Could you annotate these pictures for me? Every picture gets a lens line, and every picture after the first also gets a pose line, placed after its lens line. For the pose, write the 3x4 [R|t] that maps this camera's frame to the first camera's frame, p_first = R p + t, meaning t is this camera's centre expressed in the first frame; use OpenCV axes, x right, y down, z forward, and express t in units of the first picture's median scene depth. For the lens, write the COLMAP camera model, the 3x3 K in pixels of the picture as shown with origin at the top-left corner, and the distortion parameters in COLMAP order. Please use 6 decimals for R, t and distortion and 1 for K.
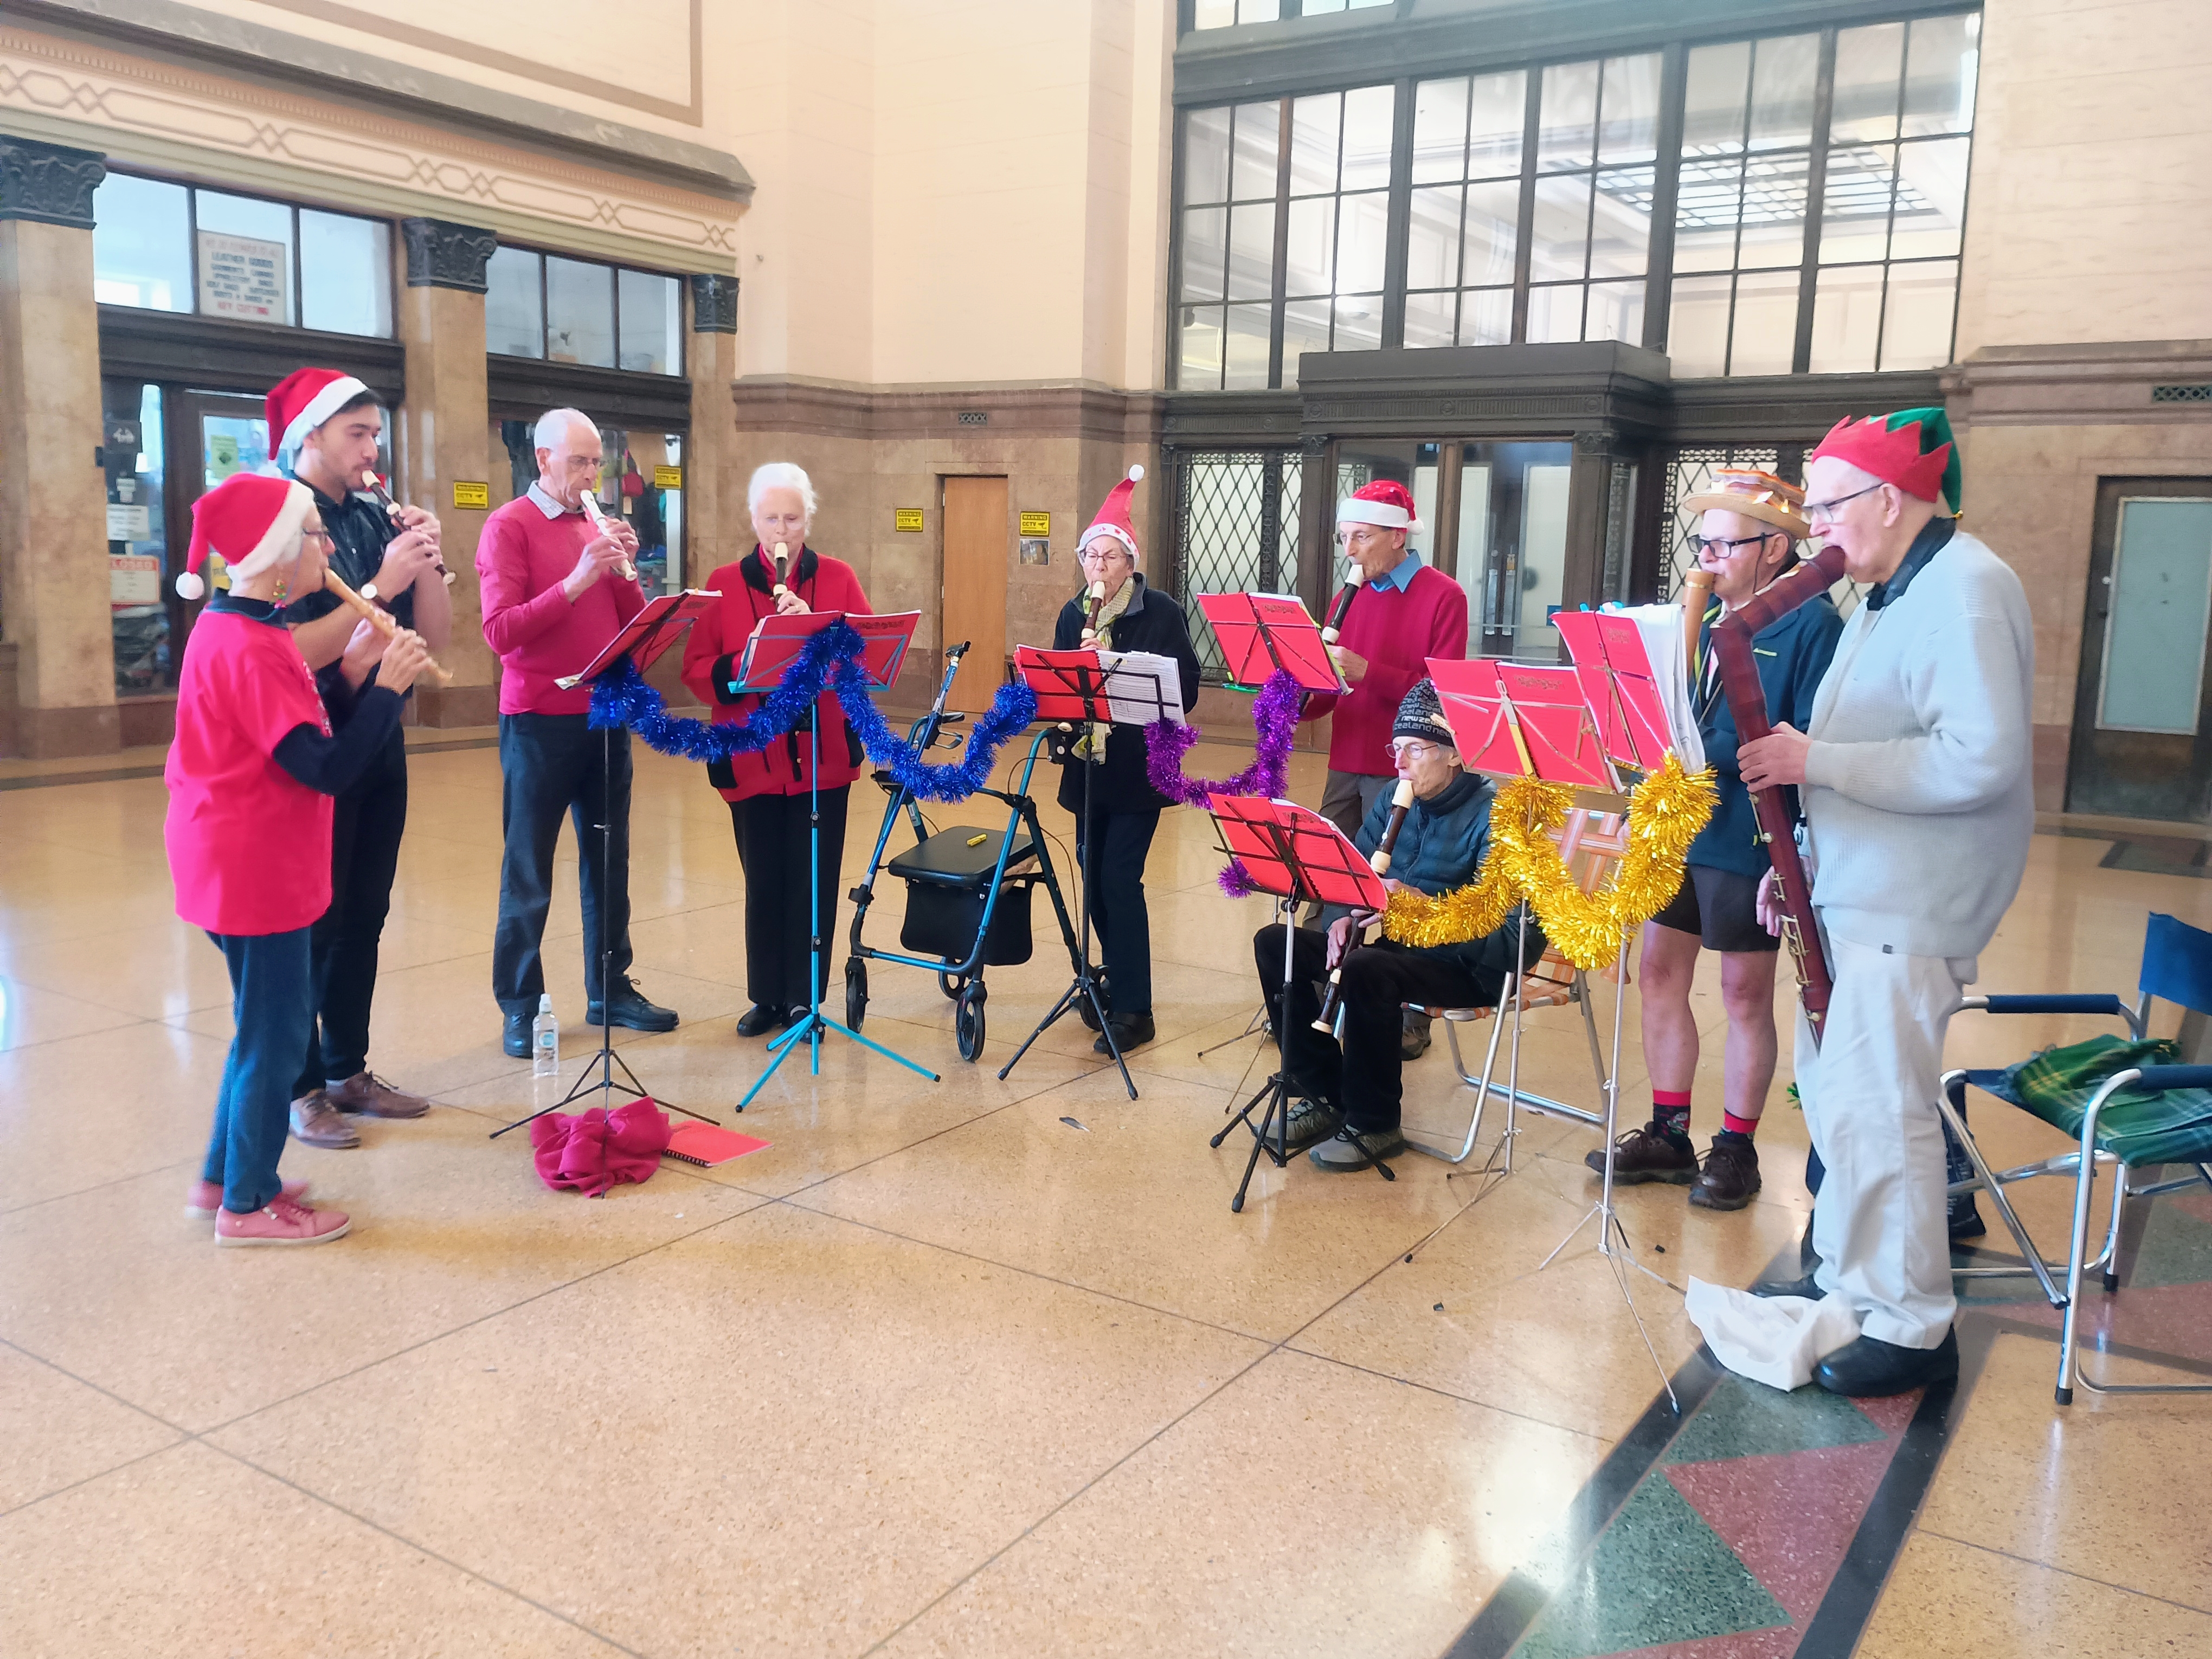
lens RADIAL K [[1840.6, 0, 1106.0], [0, 1840.6, 829.5], [0, 0, 1]] dist [0.020386, -0.000283]
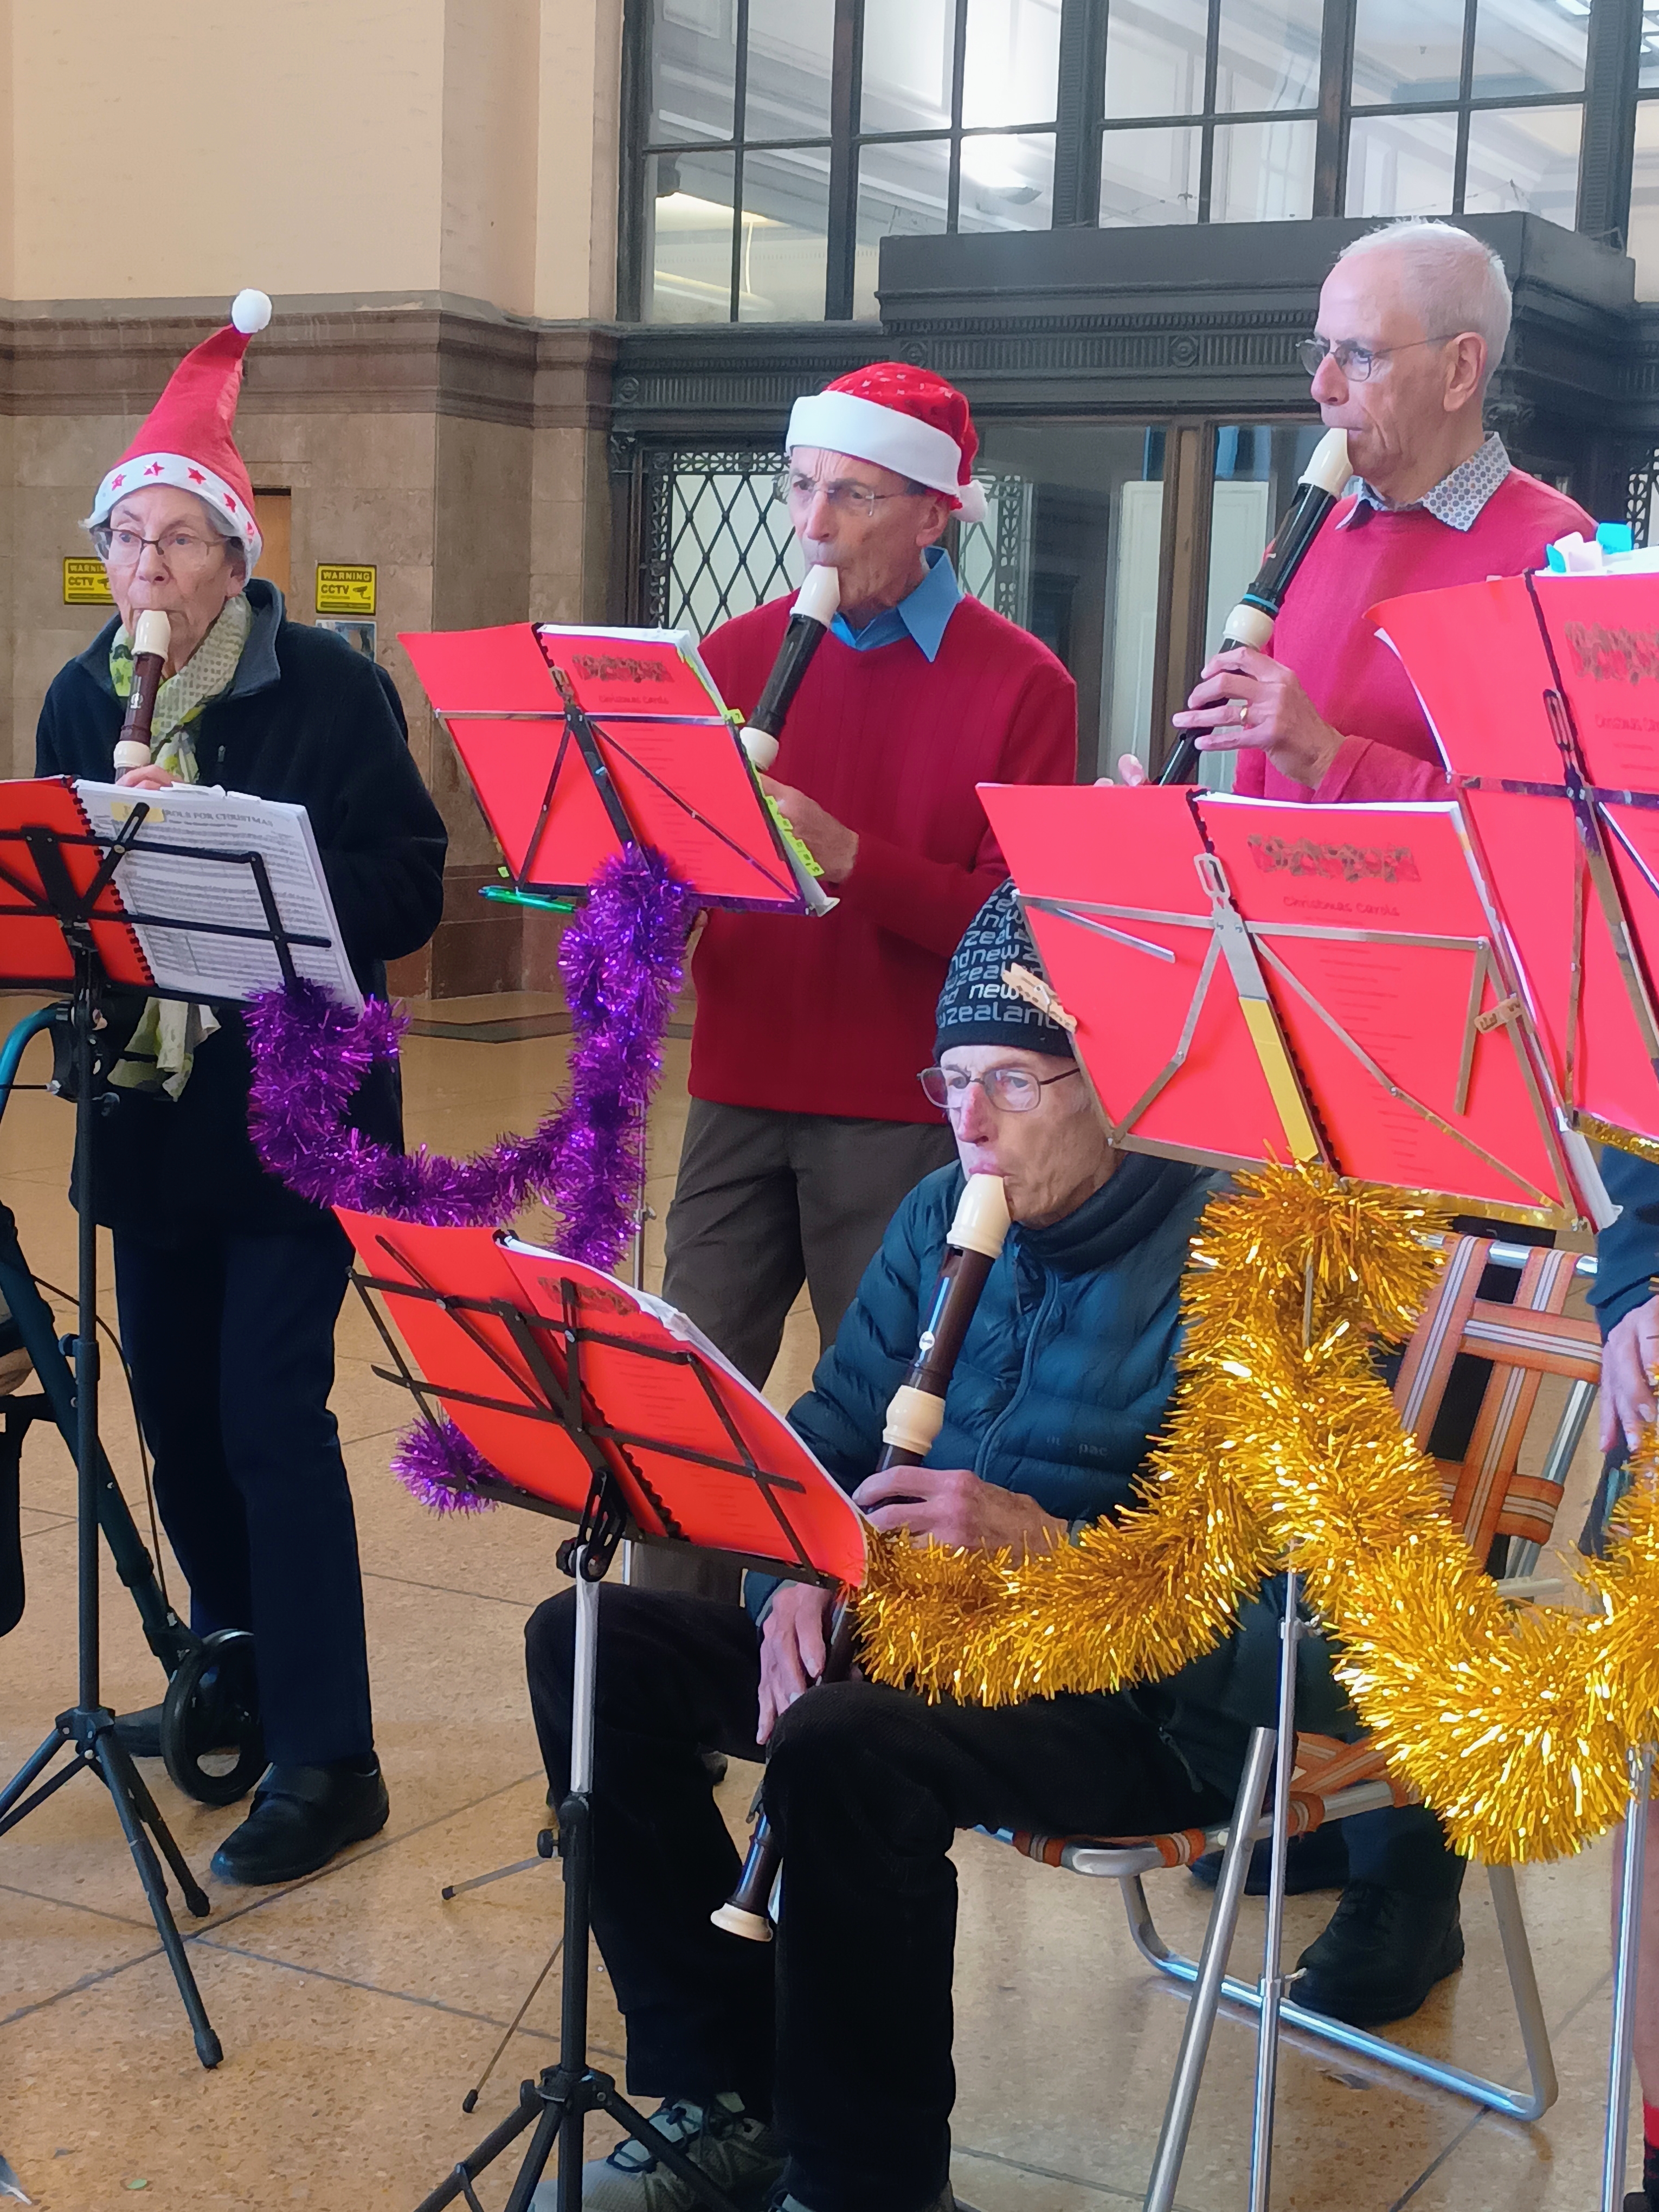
lens RADIAL K [[3283.9, 0, 829.5], [0, 3283.9, 1106.0], [0, 0, 1]] dist [-0.039466, 0.010749]
pose [[0.998022, 0.003154, 0.062783, 0.051019], [-0.001450, 0.999630, -0.027168, -0.010689], [-0.062846, 0.027023, 0.997657, 0.201717]]
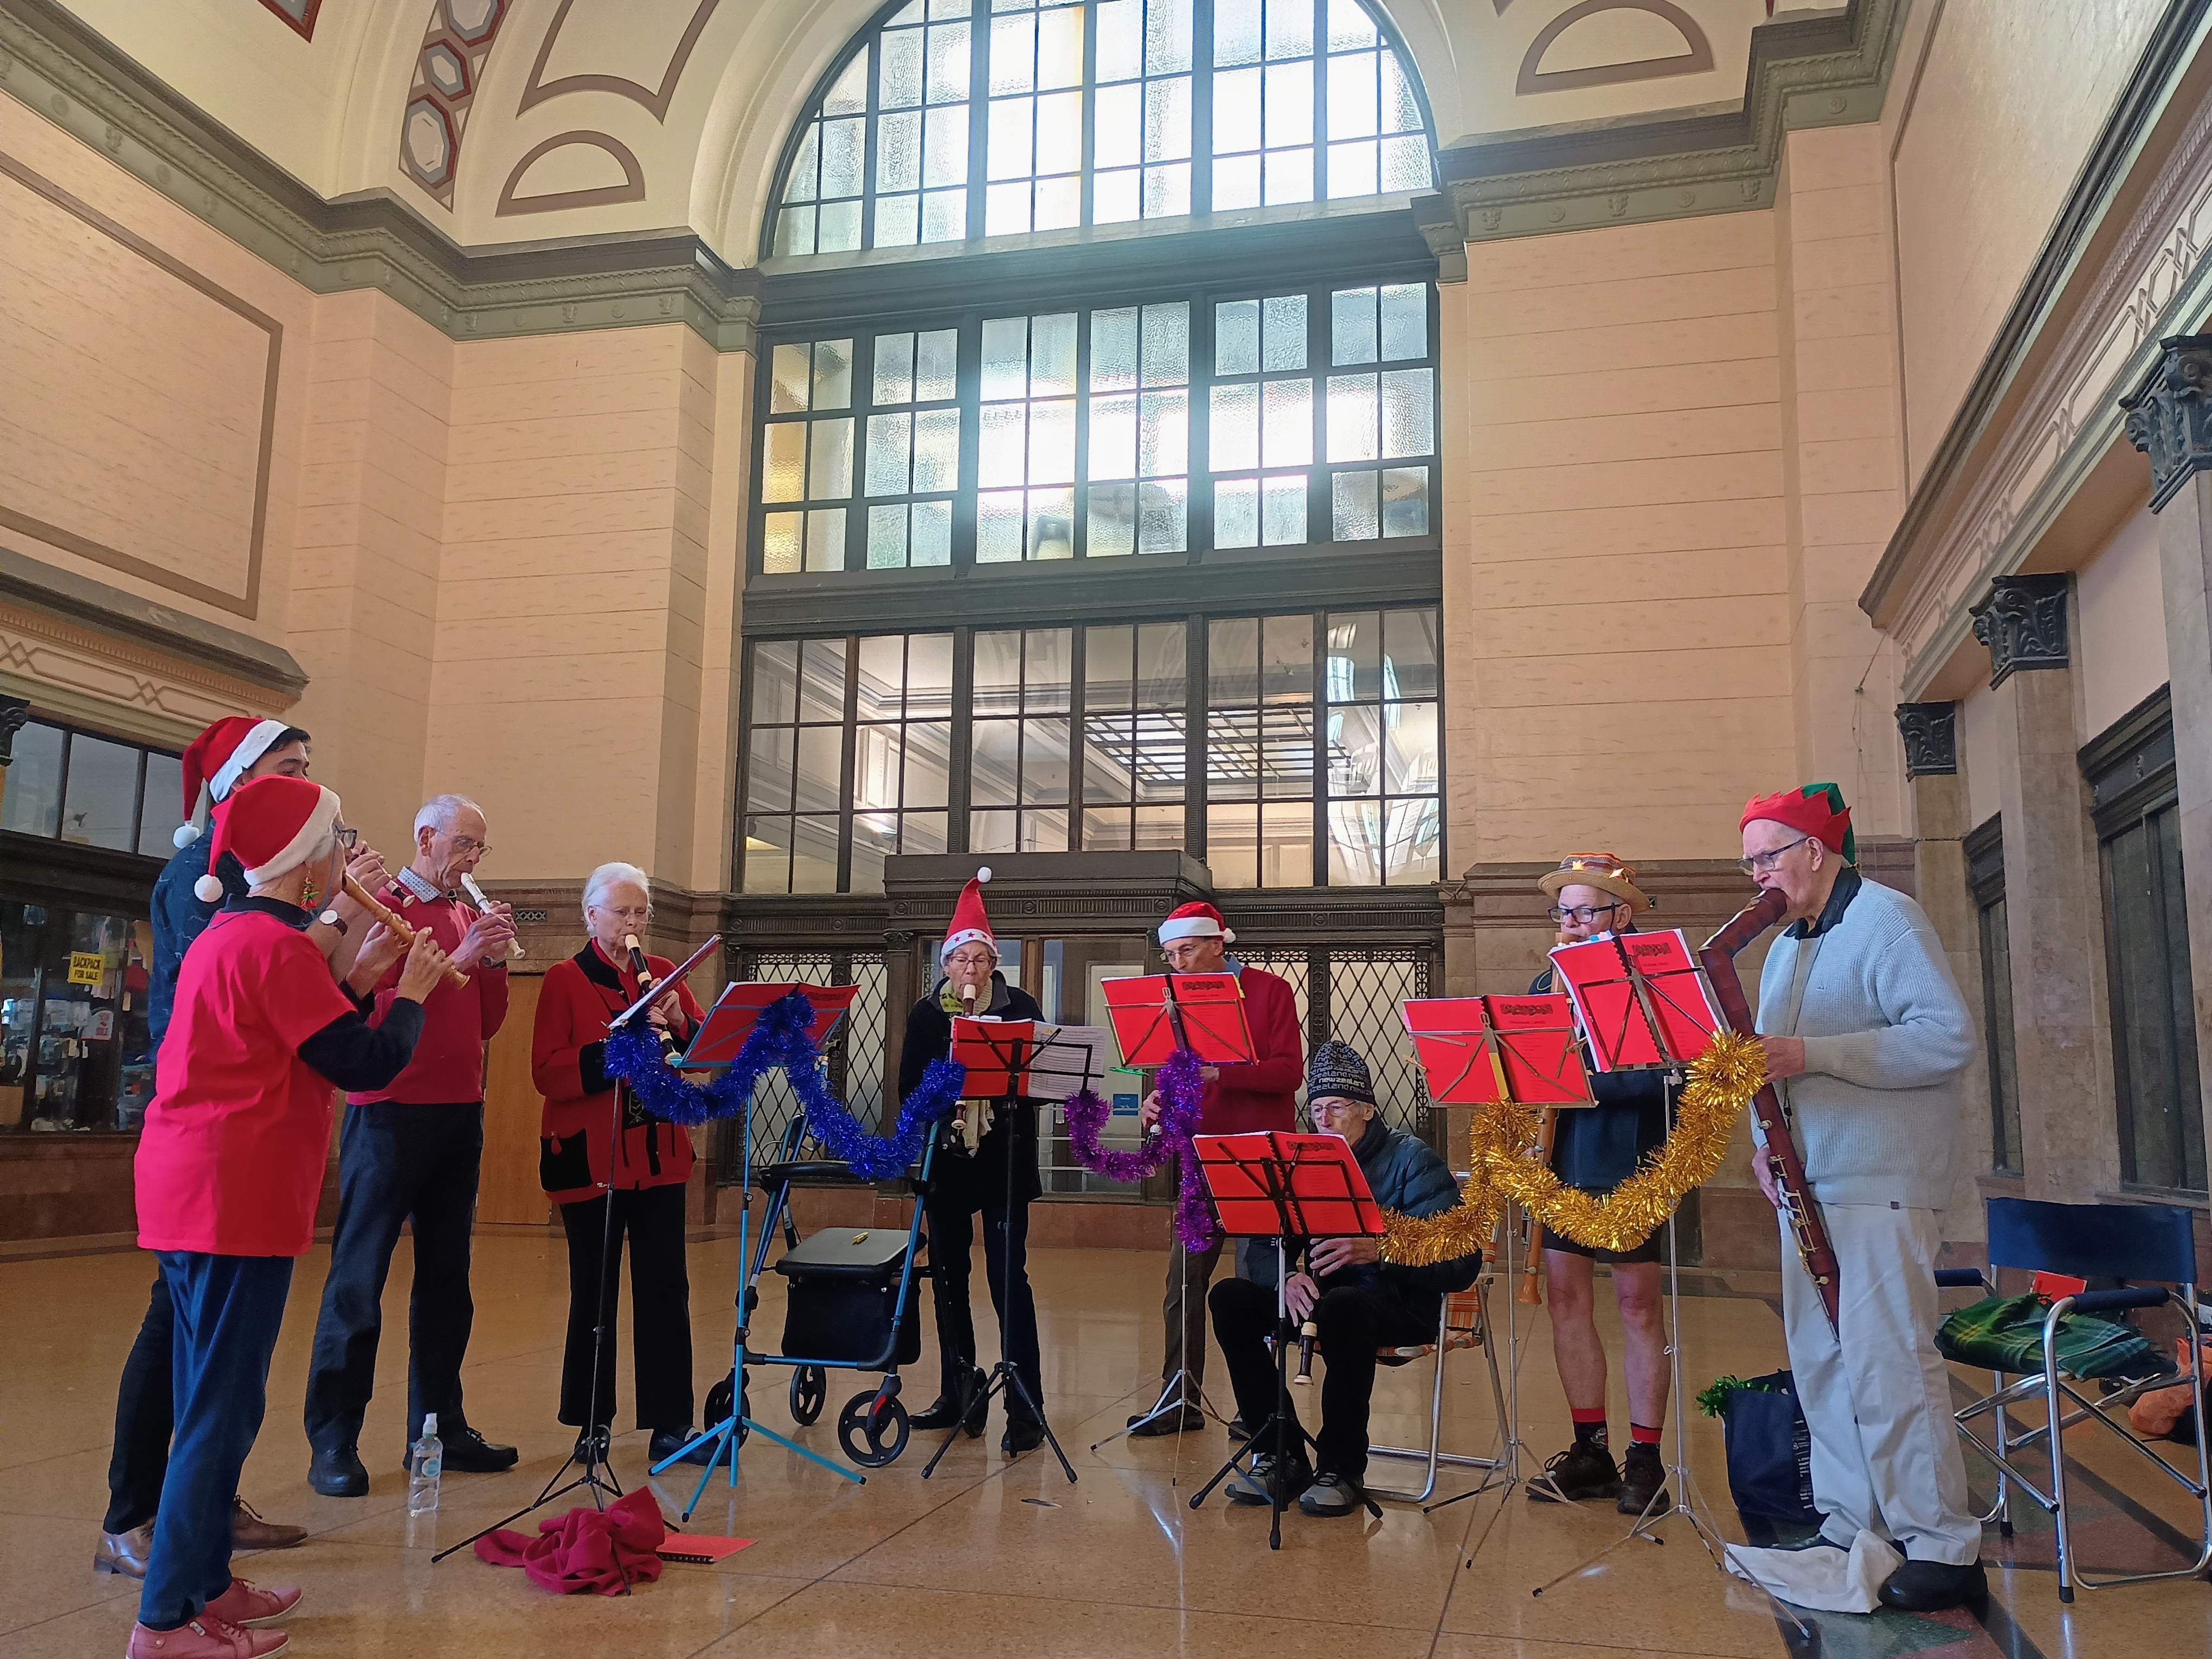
lens RADIAL K [[1840.6, 0, 1106.0], [0, 1840.6, 829.5], [0, 0, 1]] dist [0.020386, -0.000283]
pose [[0.944418, 0.039882, 0.326319, -0.157757], [0.058991, 0.955943, -0.287564, 0.050526], [-0.323411, 0.290831, 0.900457, 0.003284]]
